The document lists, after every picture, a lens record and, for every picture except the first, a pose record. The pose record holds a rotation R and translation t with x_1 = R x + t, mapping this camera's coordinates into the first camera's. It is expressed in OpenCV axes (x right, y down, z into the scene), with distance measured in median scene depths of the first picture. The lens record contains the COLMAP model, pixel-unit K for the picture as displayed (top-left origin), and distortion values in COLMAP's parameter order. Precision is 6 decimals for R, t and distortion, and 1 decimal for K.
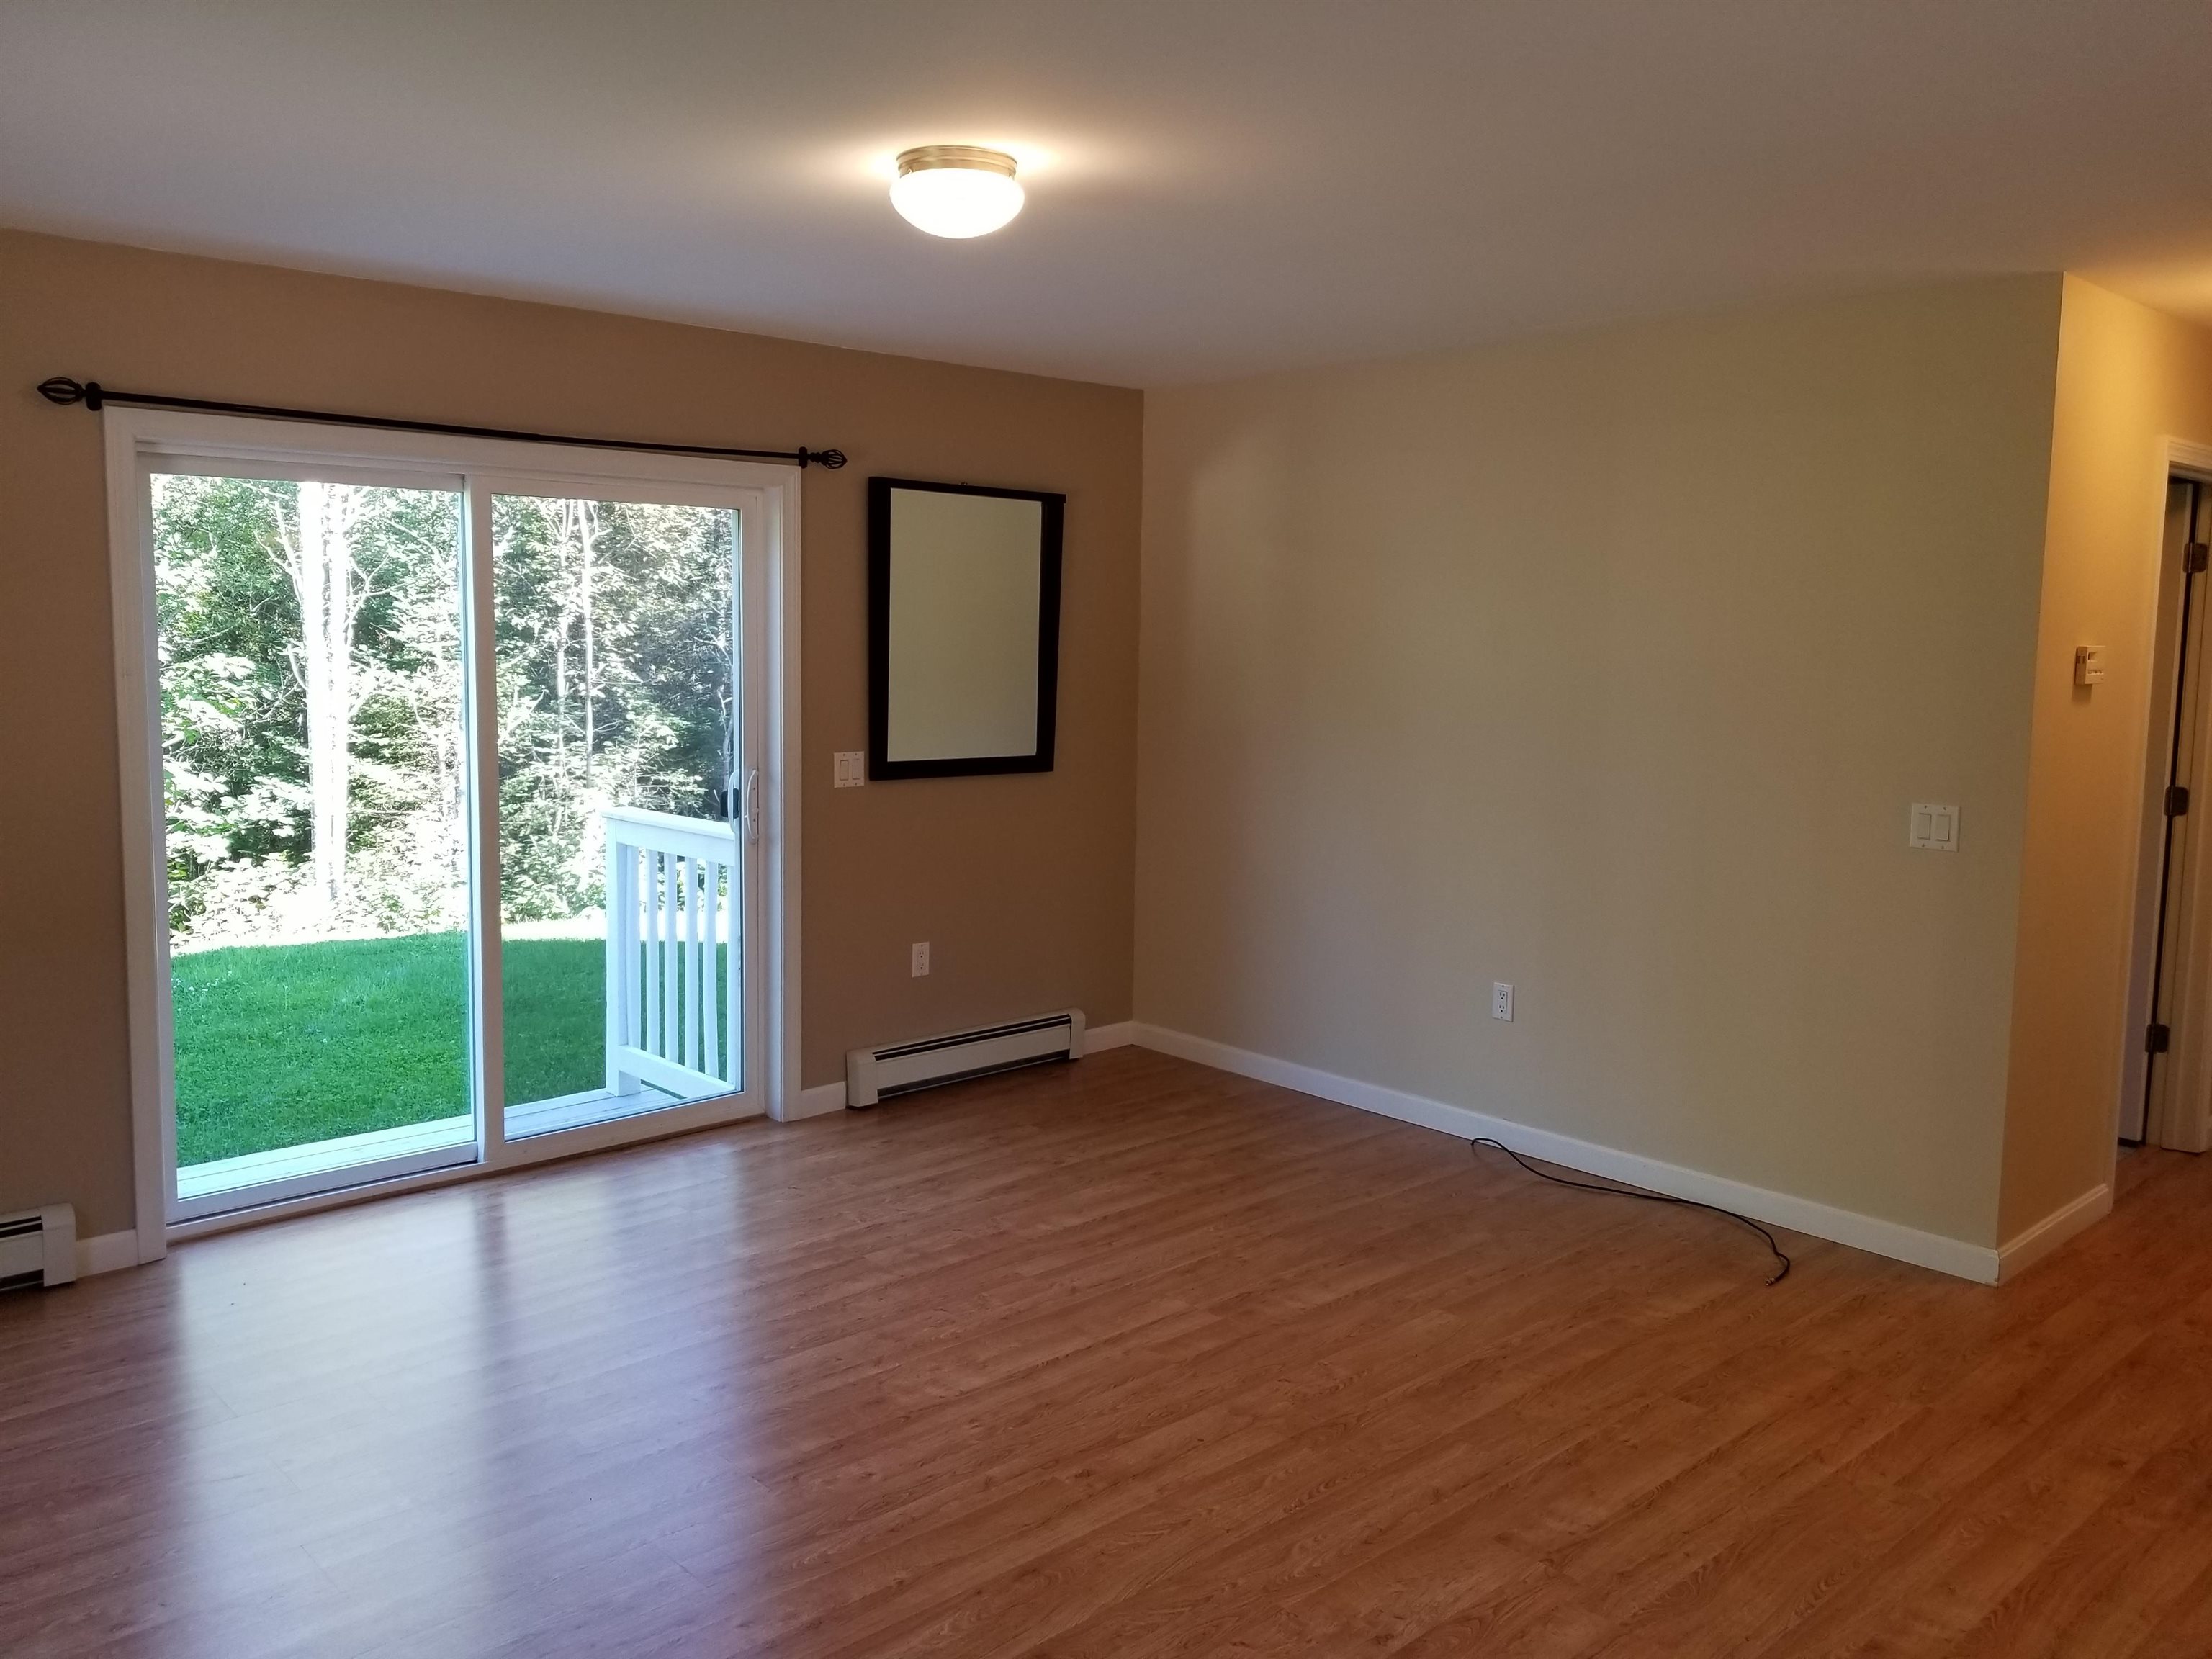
lens RADIAL K [[1732.0, 0, 1108.1], [0, 1732.0, 830.4], [0, 0, 1]] dist [0.047384, -0.070391]
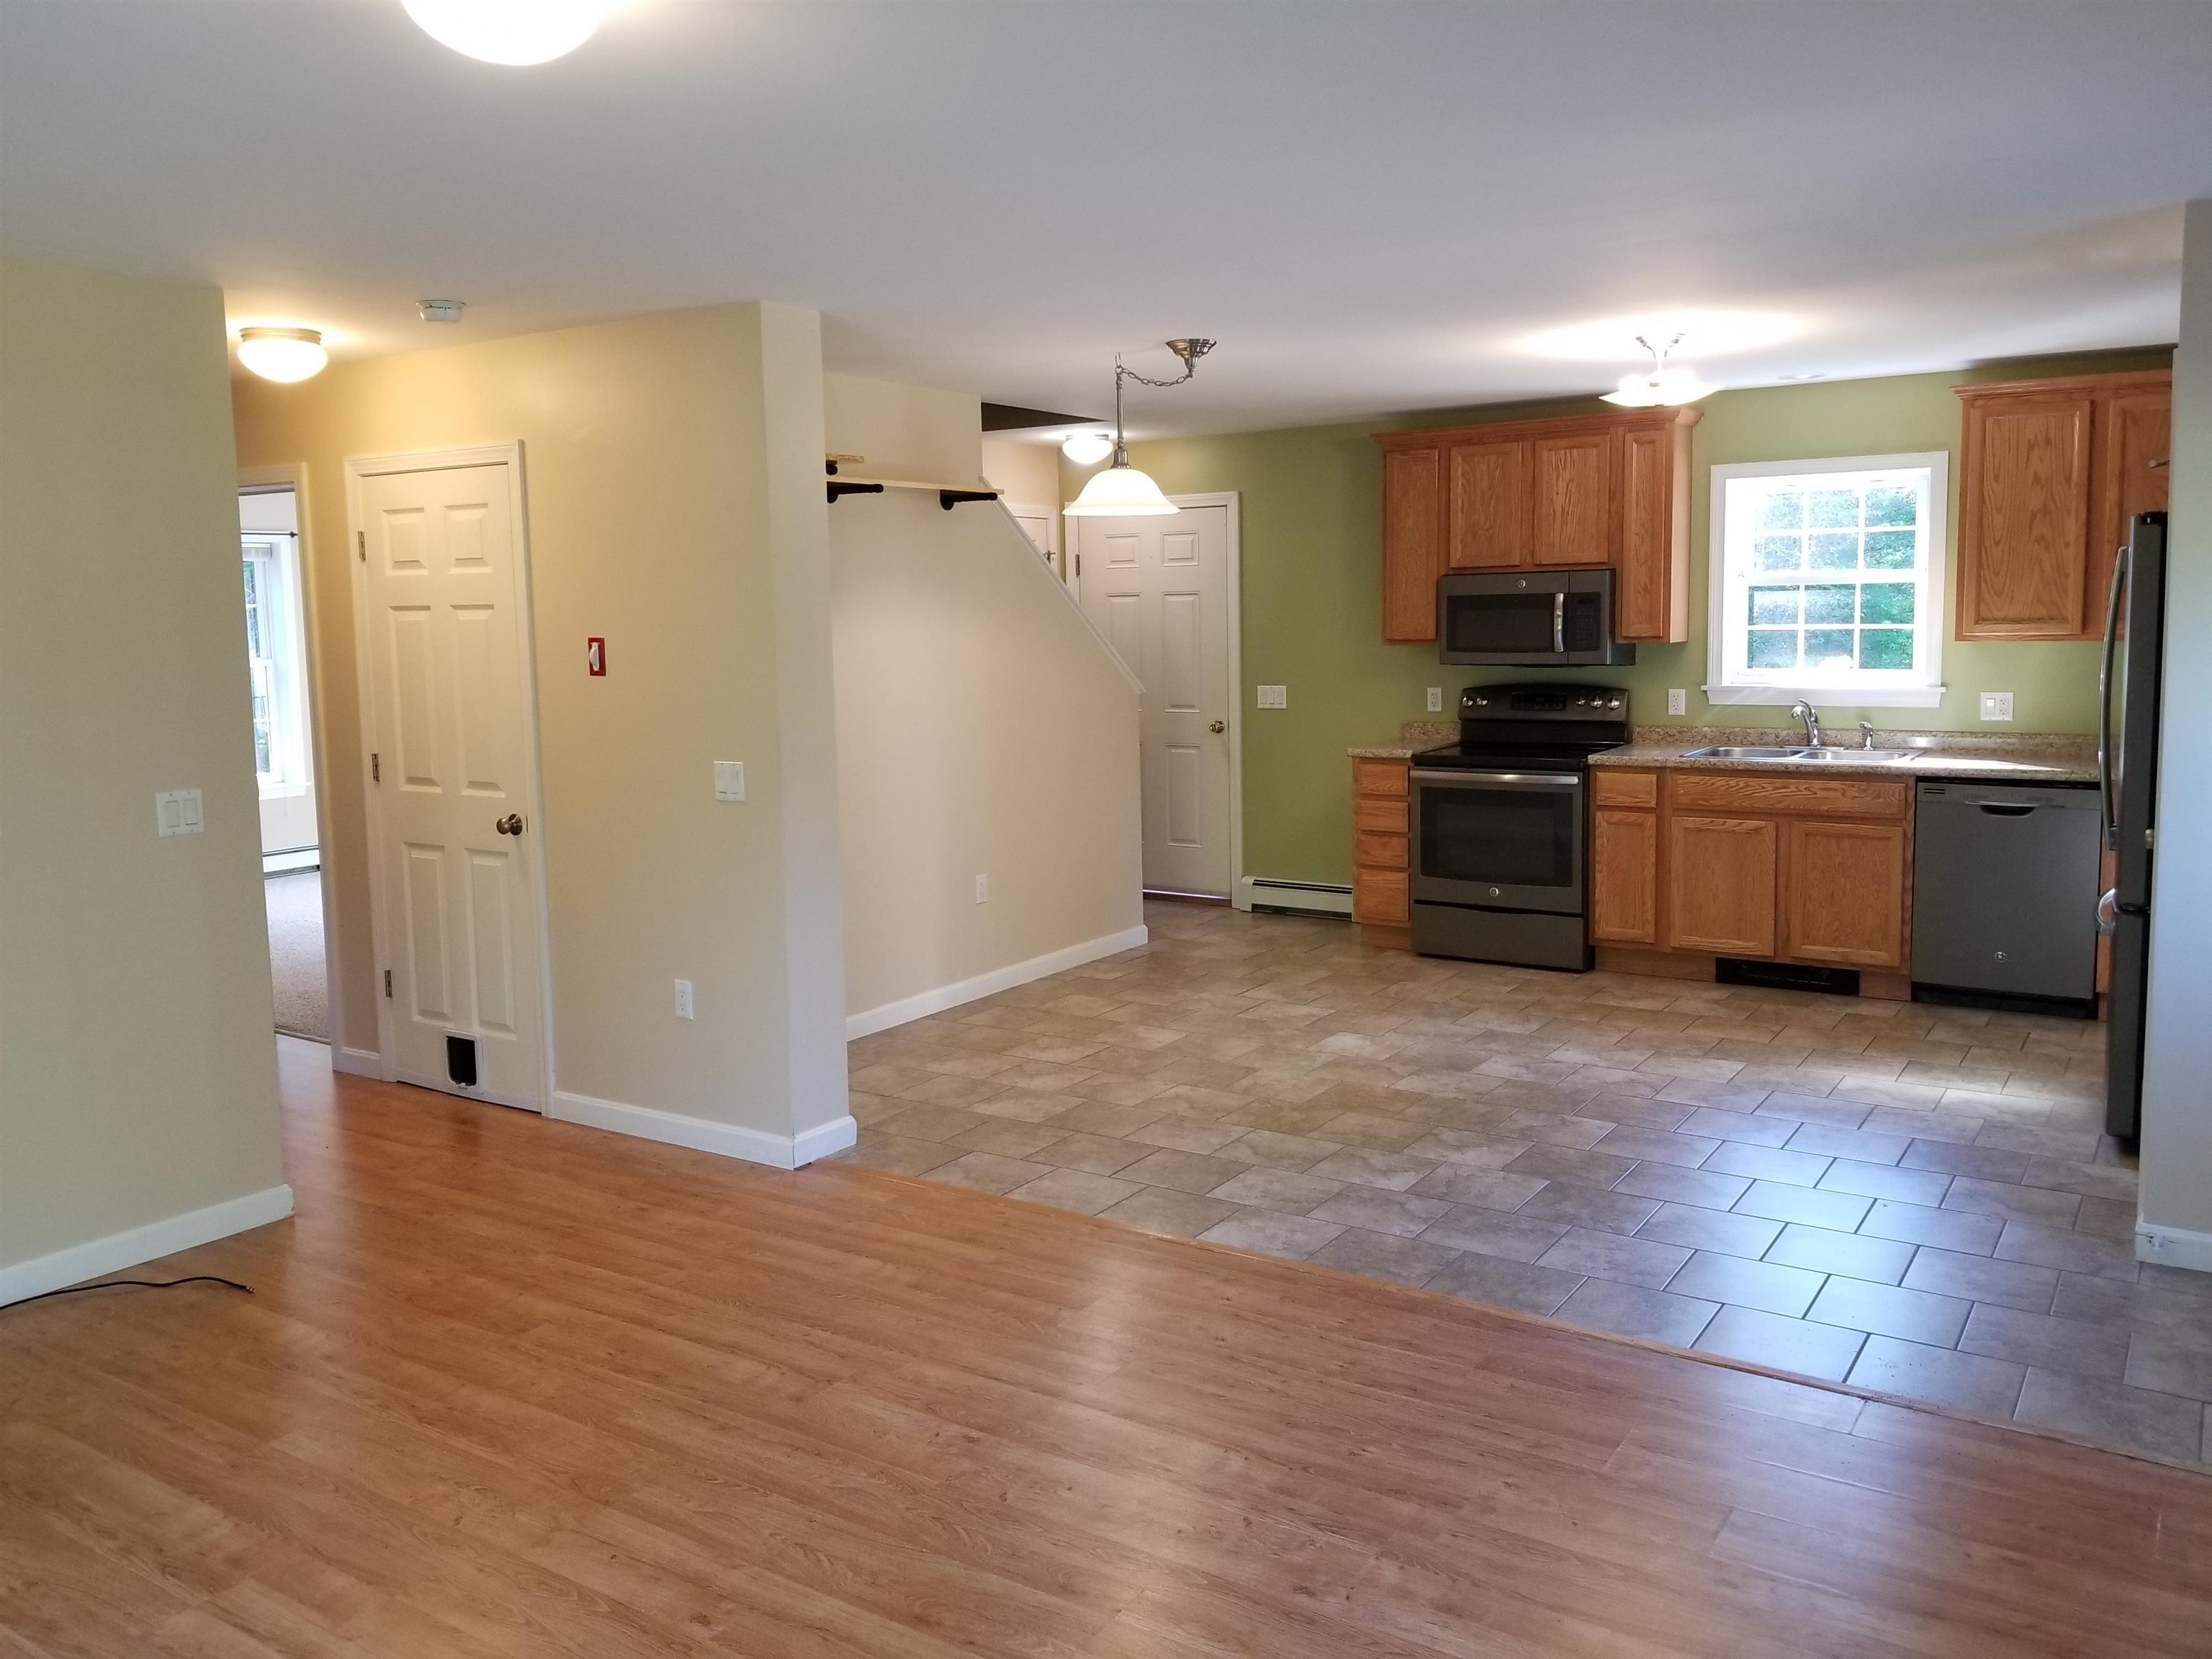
lens RADIAL K [[1732.0, 0, 1051.4], [0, 1732.0, 791.8], [0, 0, 1]] dist [0.047384, -0.070391]
pose [[-0.226817, -0.110335, 0.967667, -0.793575], [0.132100, 0.980895, 0.142807, -0.117095], [-0.964937, 0.160220, -0.207908, 0.912448]]
